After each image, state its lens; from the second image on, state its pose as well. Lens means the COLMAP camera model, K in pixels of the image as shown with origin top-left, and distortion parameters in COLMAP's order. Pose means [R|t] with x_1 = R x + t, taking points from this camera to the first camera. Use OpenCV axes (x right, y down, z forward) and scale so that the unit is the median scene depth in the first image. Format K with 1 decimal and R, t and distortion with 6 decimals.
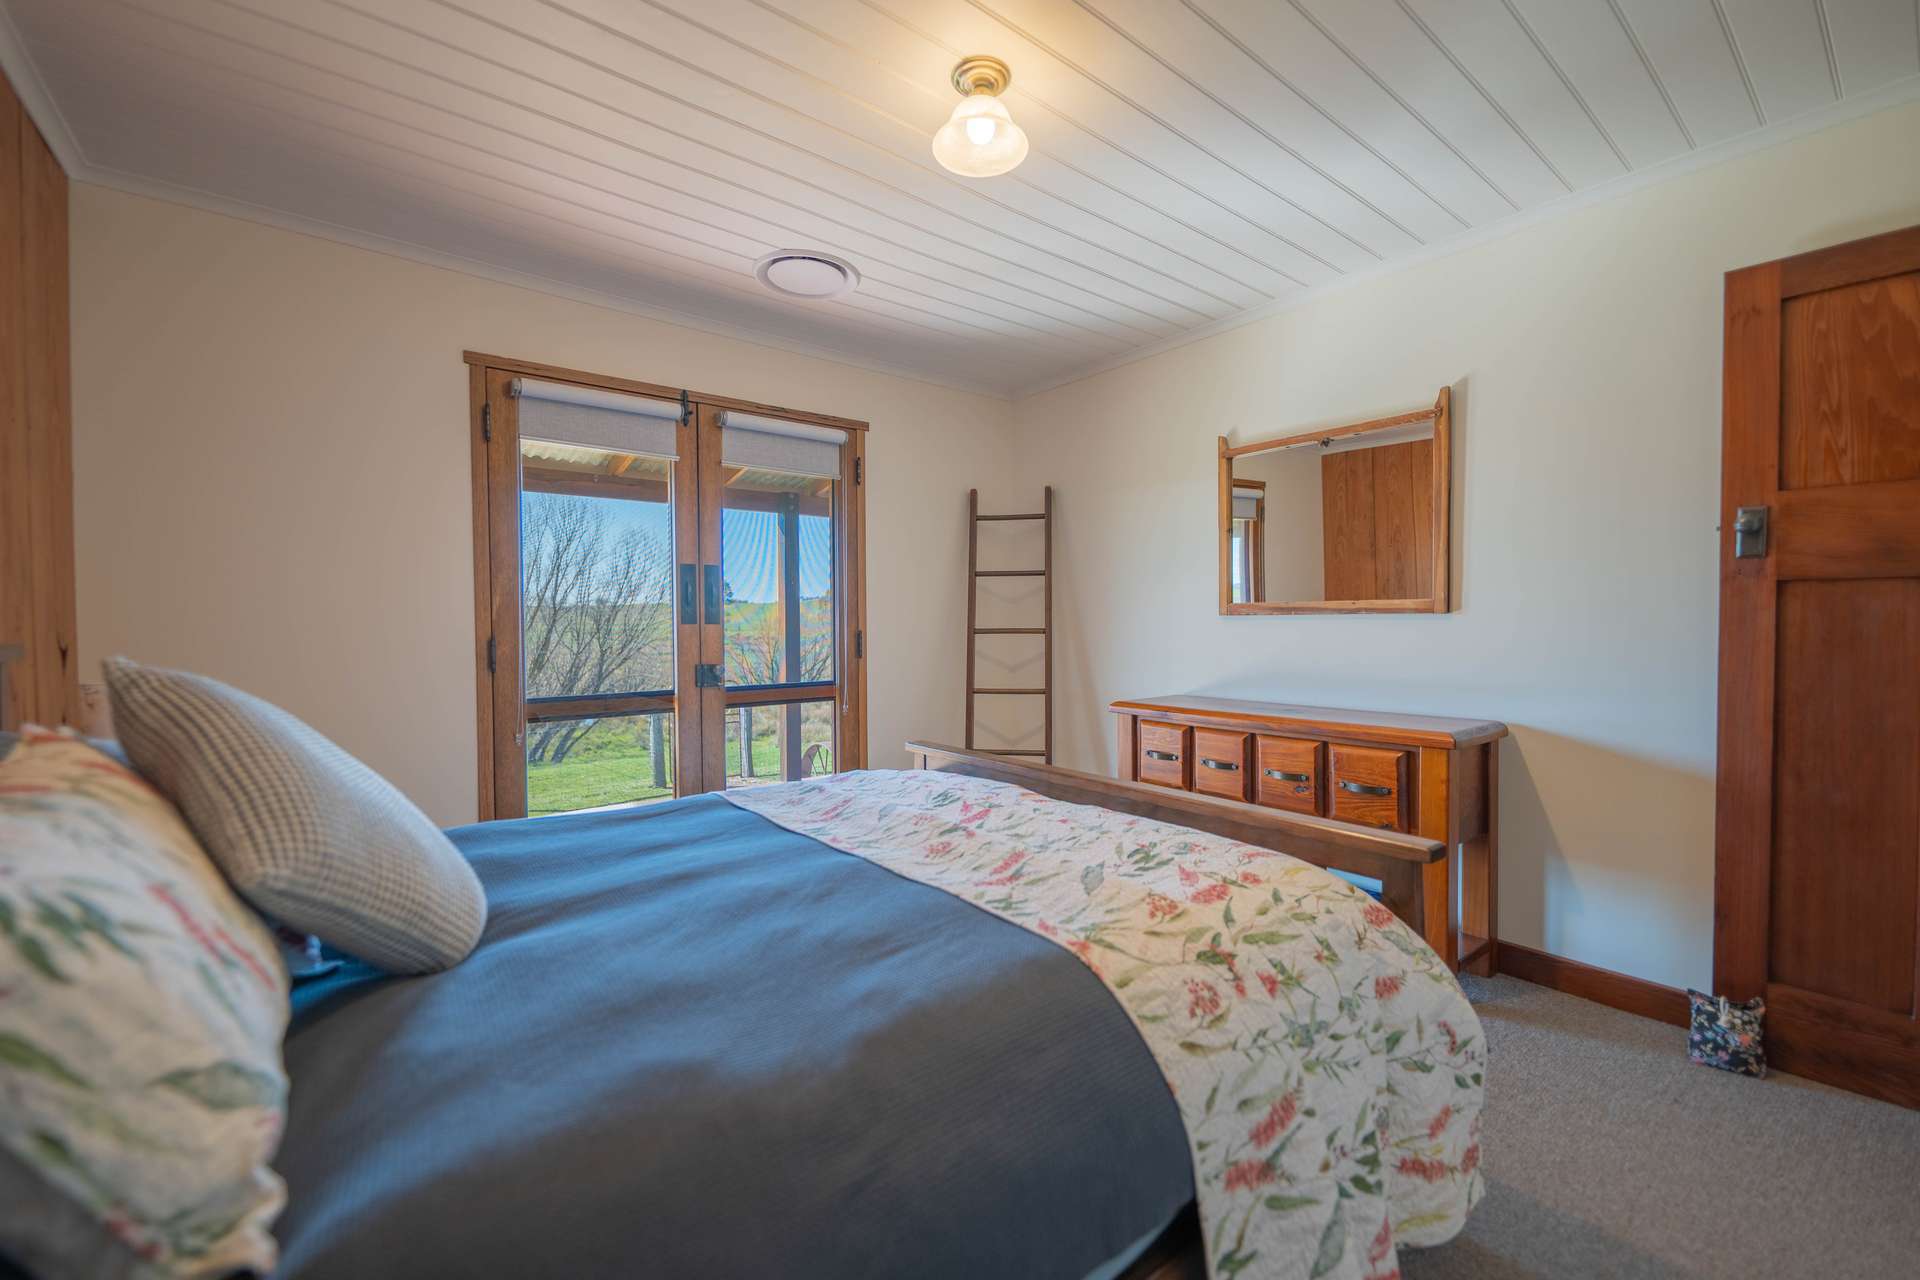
lens RADIAL K [[786.0, 0, 951.6], [0, 786.0, 638.2], [0, 0, 1]] dist [0.015651, -0.011969]
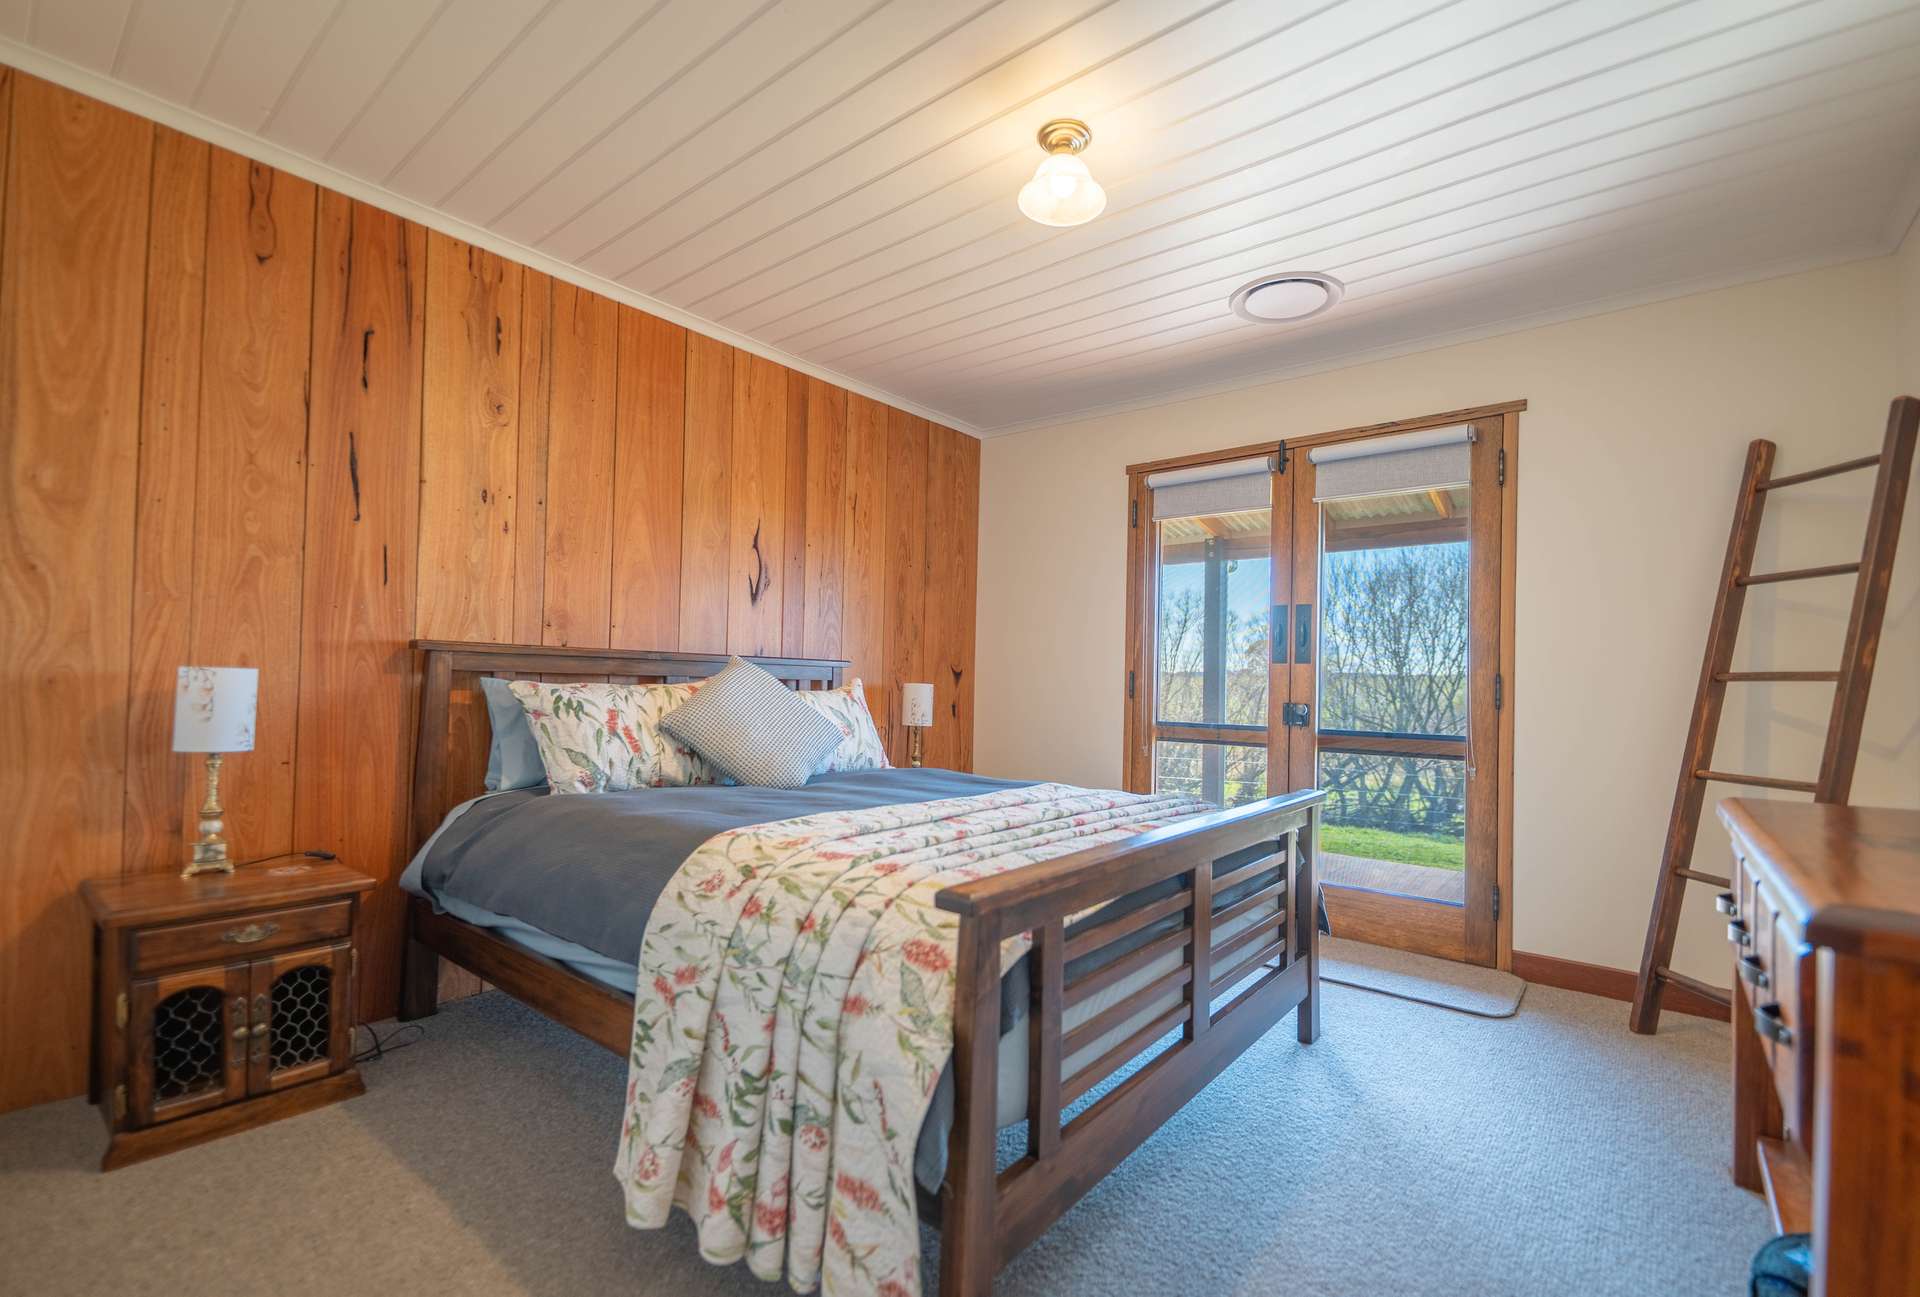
lens RADIAL K [[800.3, 0, 962.4], [0, 800.3, 669.1], [0, 0, 1]] dist [0.001376, 0.000142]
pose [[0.229672, -0.005344, -0.973253, 0.675315], [-0.045733, 0.998821, -0.016276, 0.029224], [0.972193, 0.048248, 0.229157, 0.405069]]
